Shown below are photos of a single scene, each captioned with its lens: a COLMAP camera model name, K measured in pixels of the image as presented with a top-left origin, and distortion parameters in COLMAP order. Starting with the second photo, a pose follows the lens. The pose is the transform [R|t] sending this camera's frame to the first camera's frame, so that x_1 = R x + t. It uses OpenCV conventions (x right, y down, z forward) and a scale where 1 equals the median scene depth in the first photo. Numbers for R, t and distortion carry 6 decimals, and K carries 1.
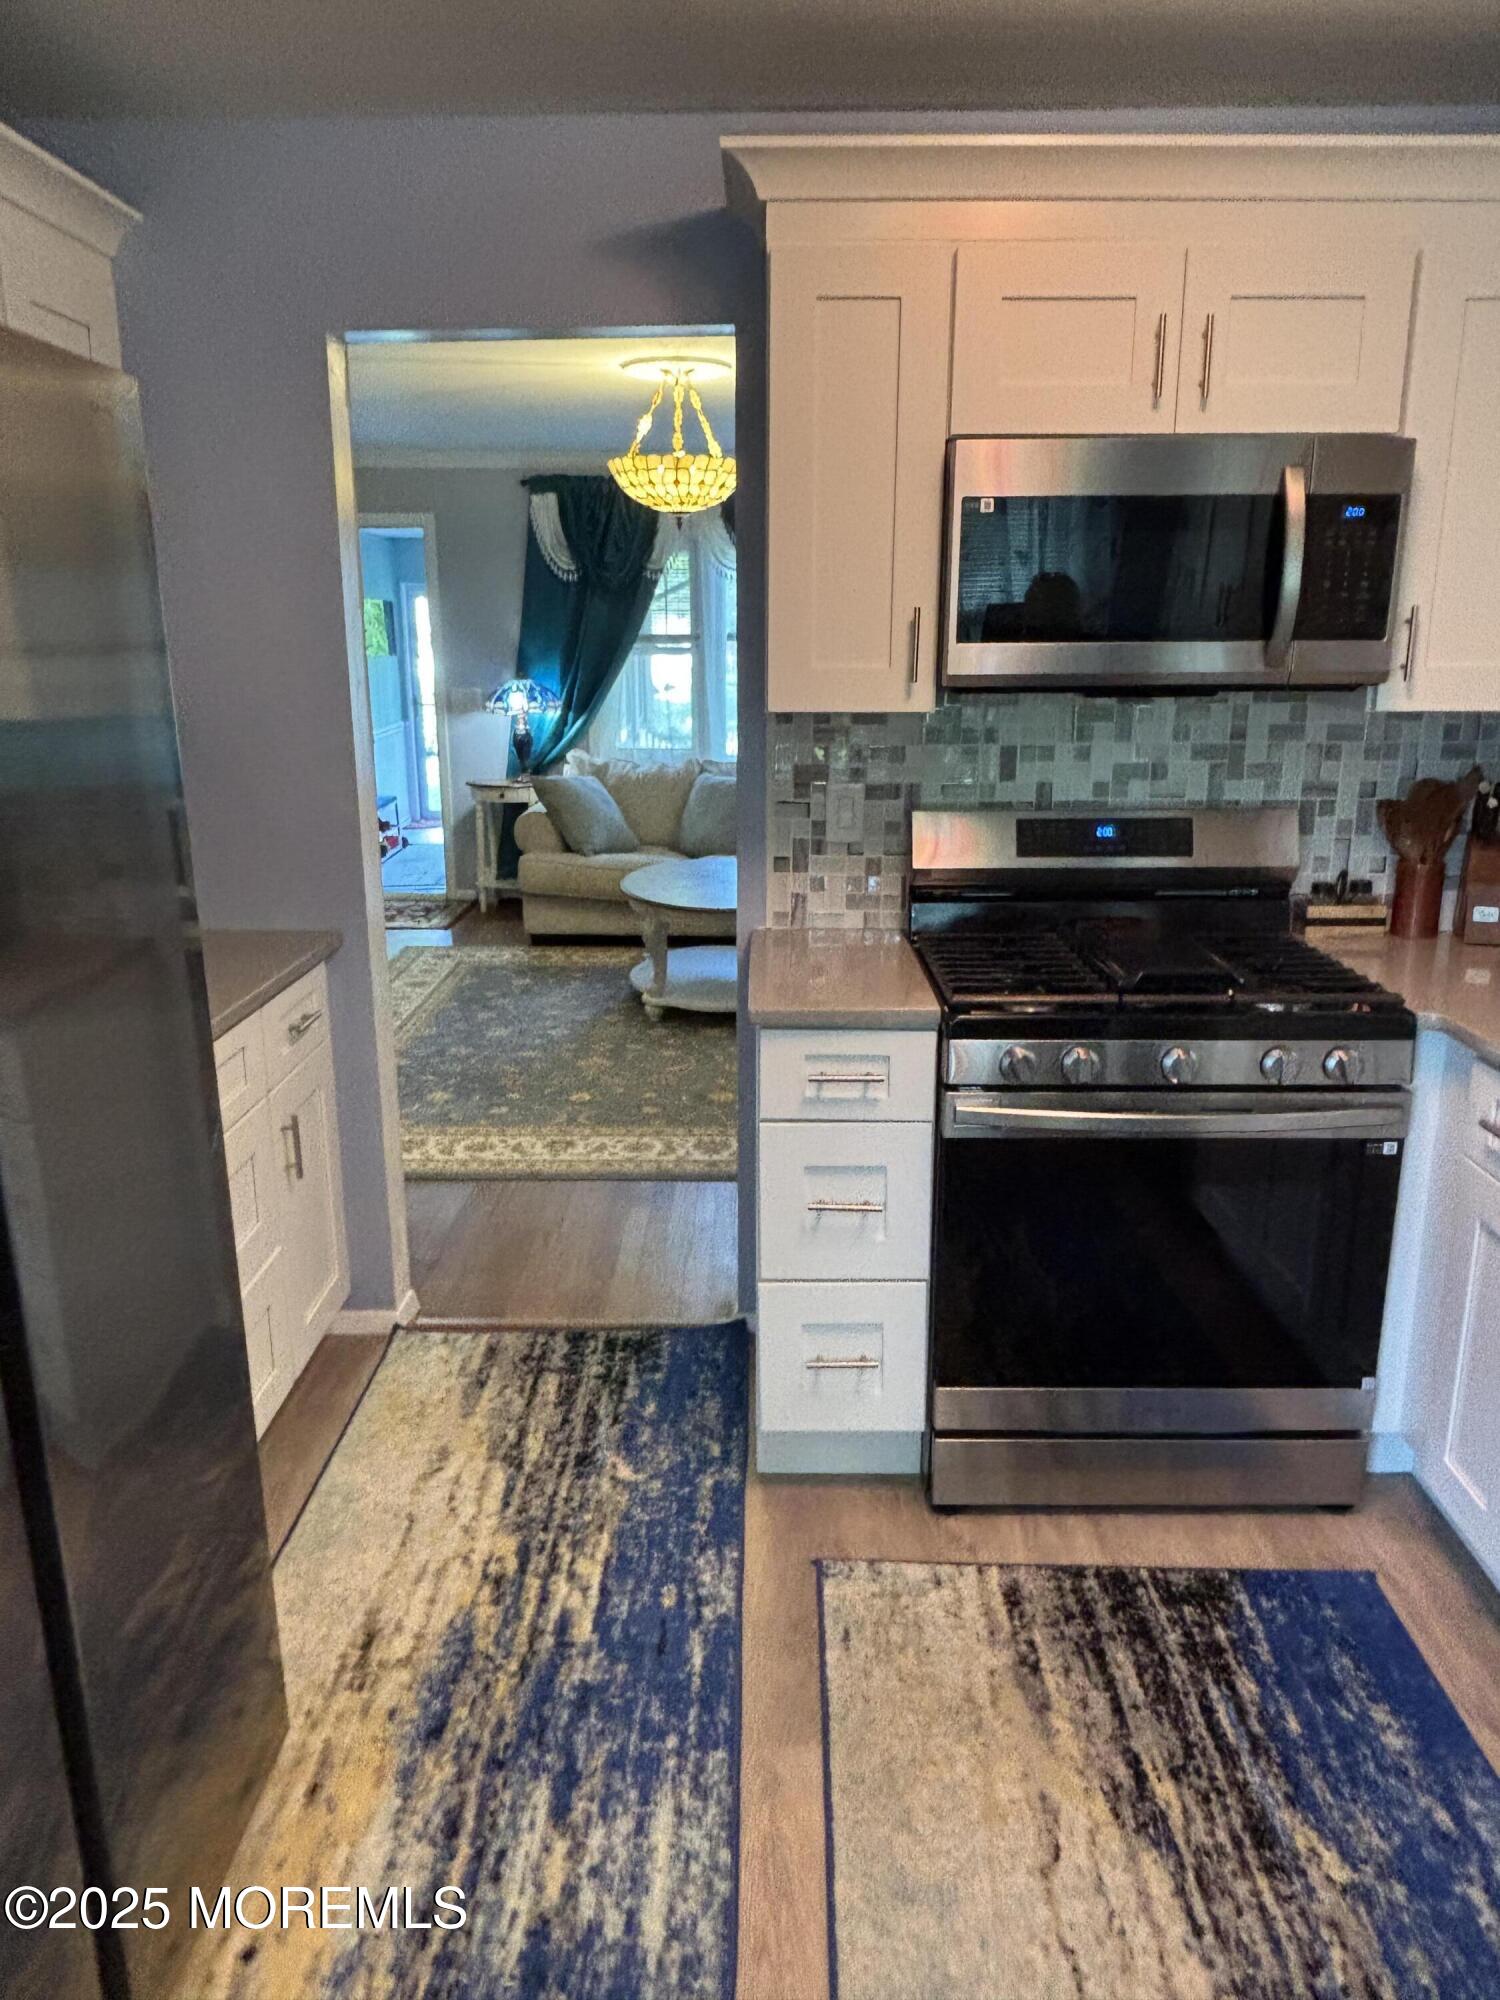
lens RADIAL K [[1406.6, 0, 735.0], [0, 1406.6, 1006.8], [0, 0, 1]] dist [0.048849, -0.089013]
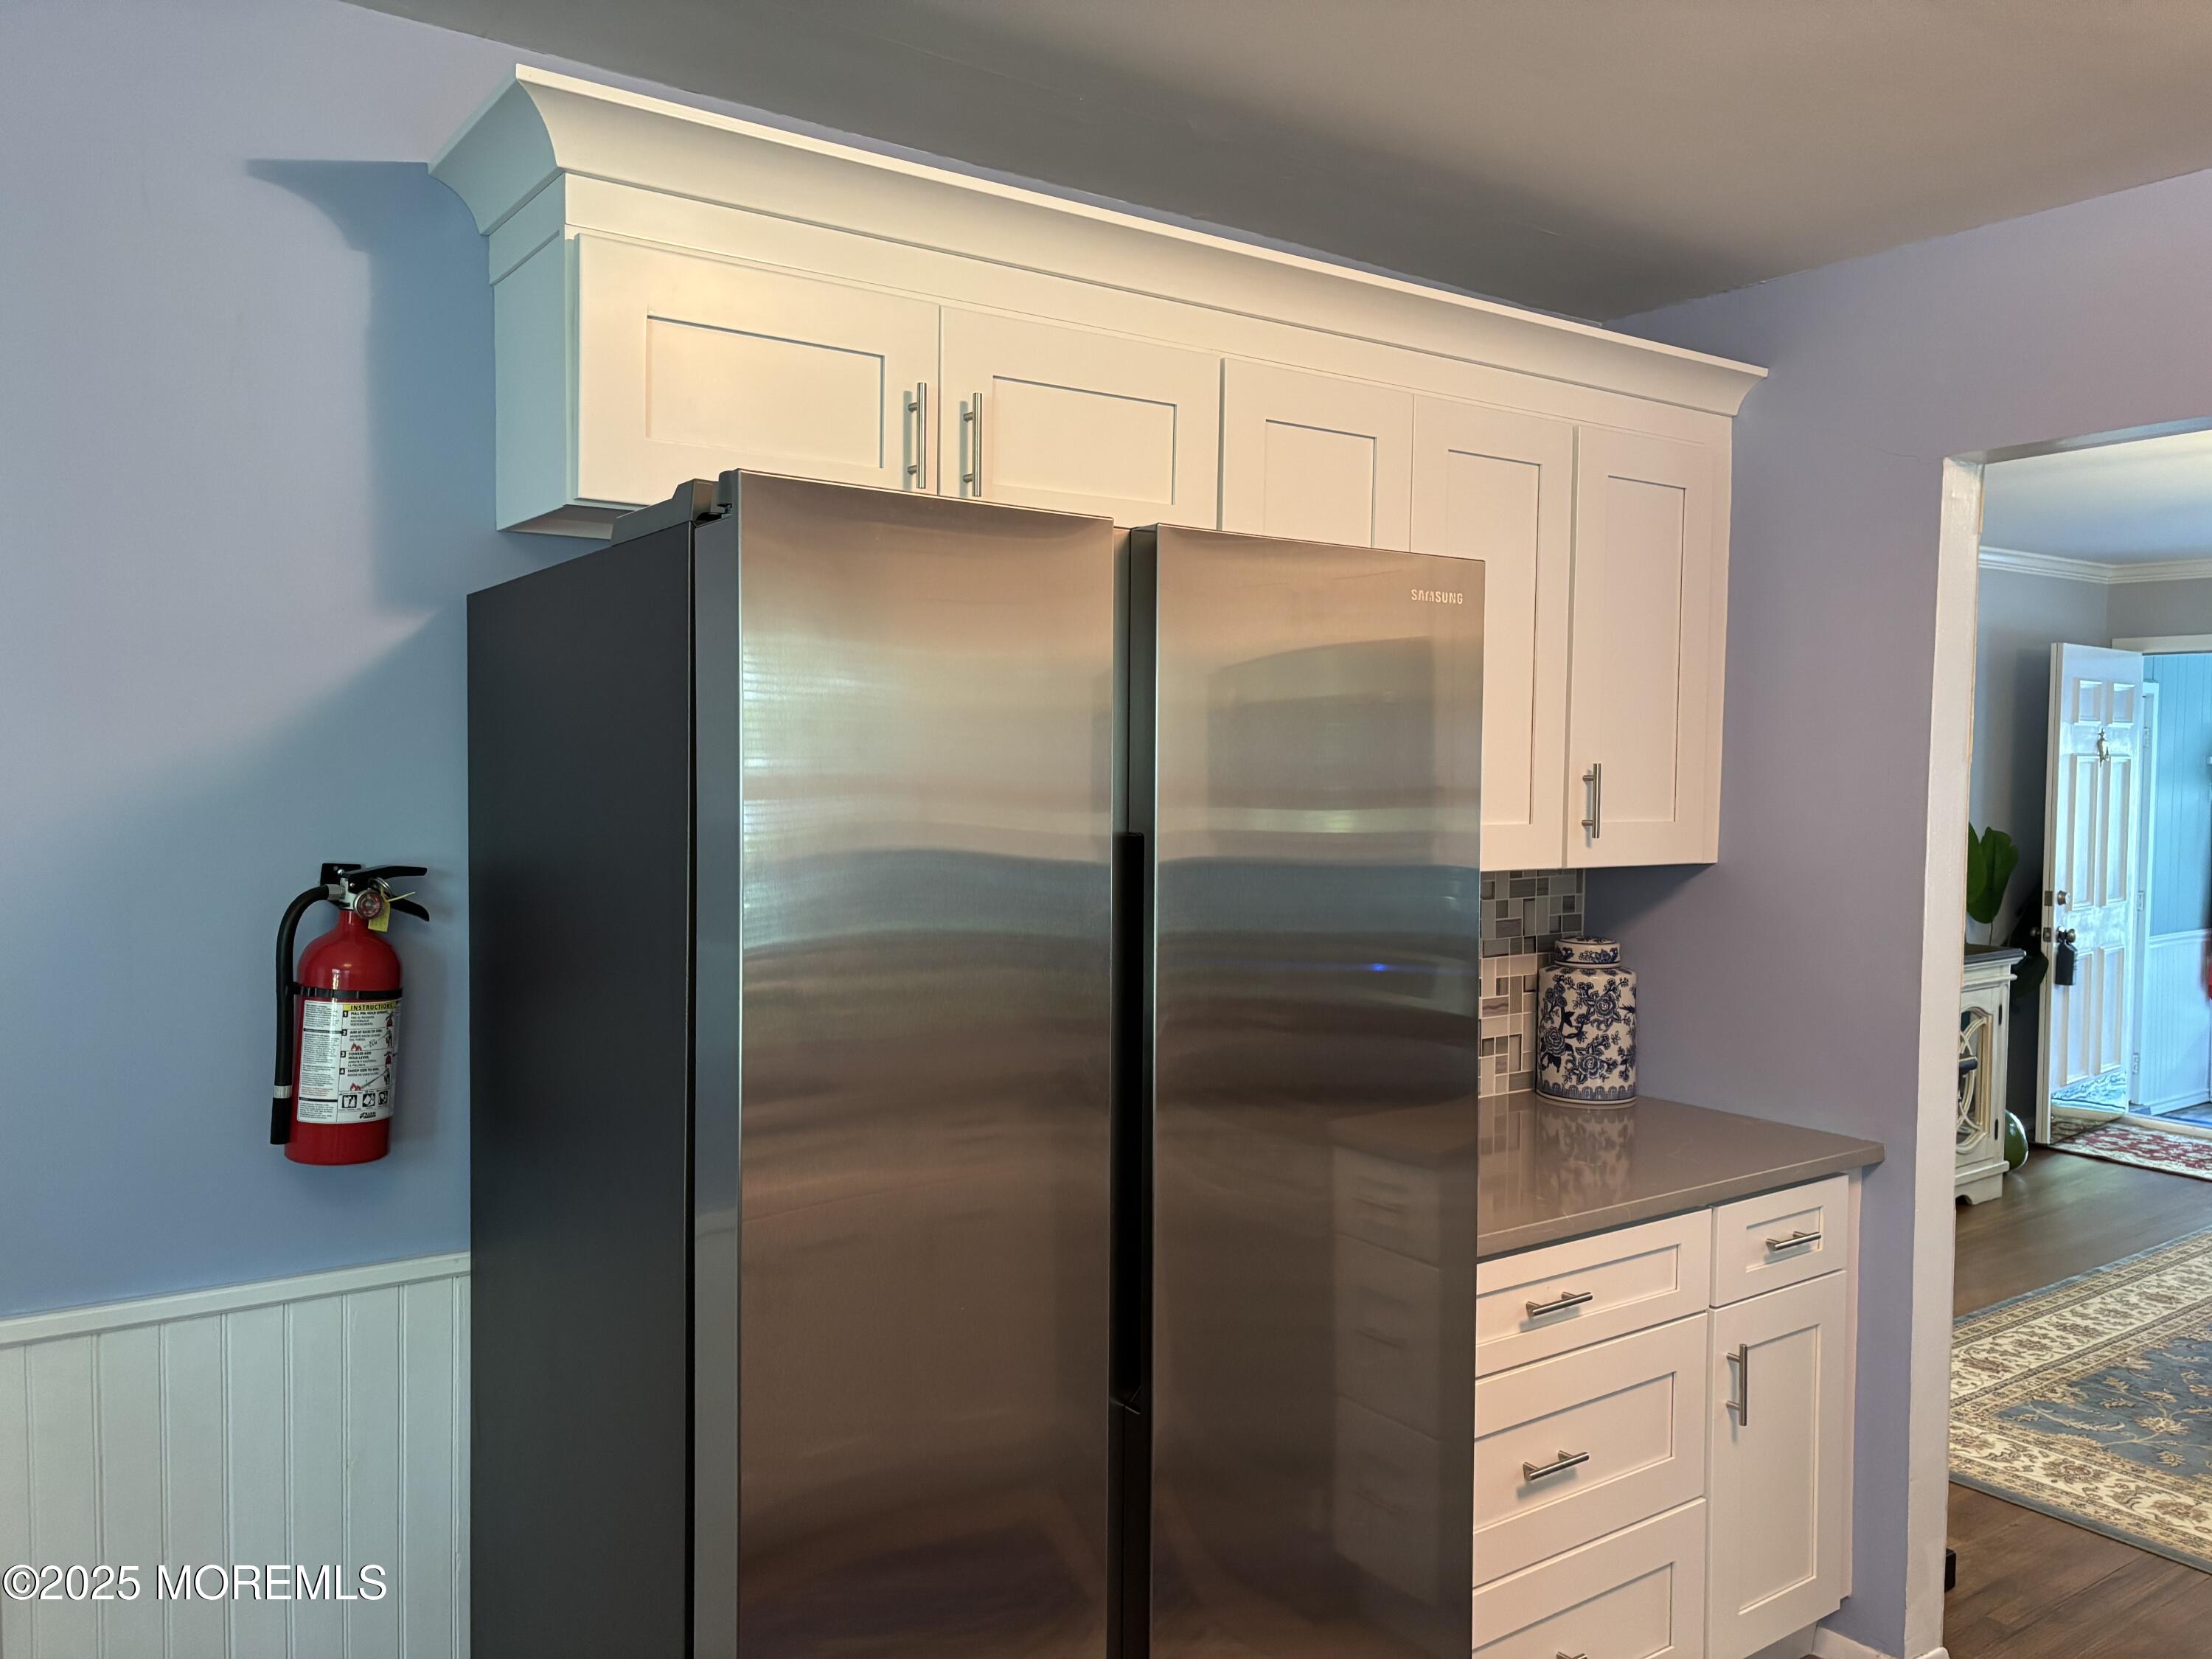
lens RADIAL K [[1672.9, 0, 1106.0], [0, 1672.9, 829.5], [0, 0, 1]] dist [0.041569, -0.047612]
pose [[0.596790, 0.044517, -0.801162, 0.238567], [-0.221466, 0.968814, -0.111139, -0.024058], [0.771229, 0.243757, 0.588037, 0.041566]]
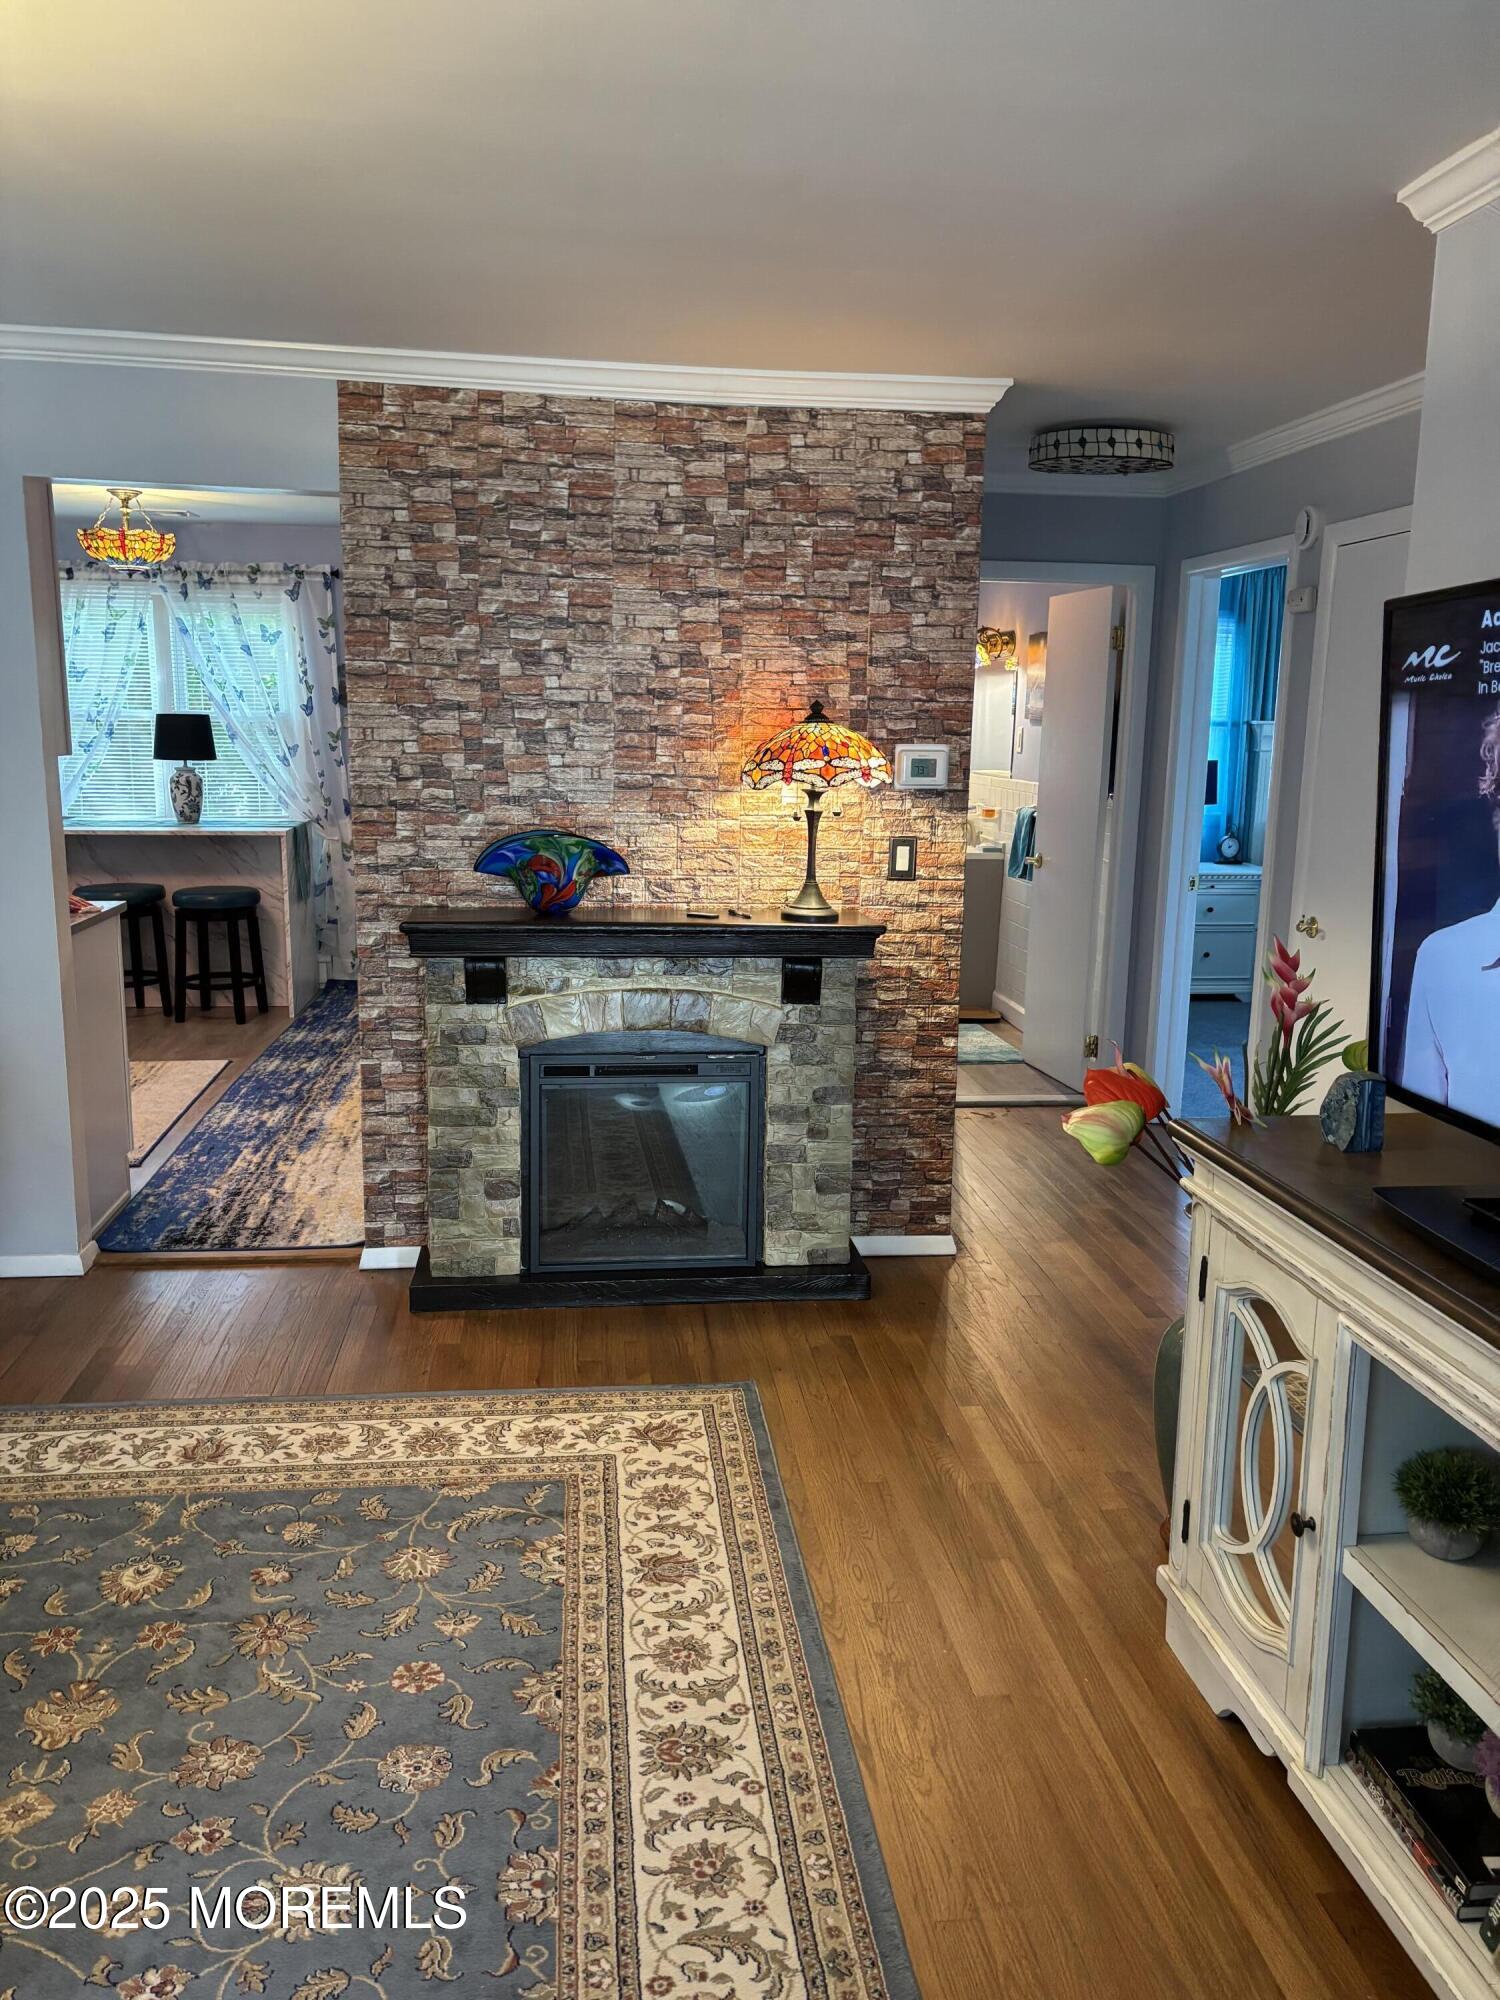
lens RADIAL K [[1500.4, 0, 736.5], [0, 1500.4, 1002.1], [0, 0, 1]] dist [0.012416, 0.007492]
pose [[-0.990937, 0.015777, -0.133400, -0.447247], [-0.043785, 0.900907, 0.431797, -0.659493], [0.126993, 0.433725, -0.892051, 2.486854]]
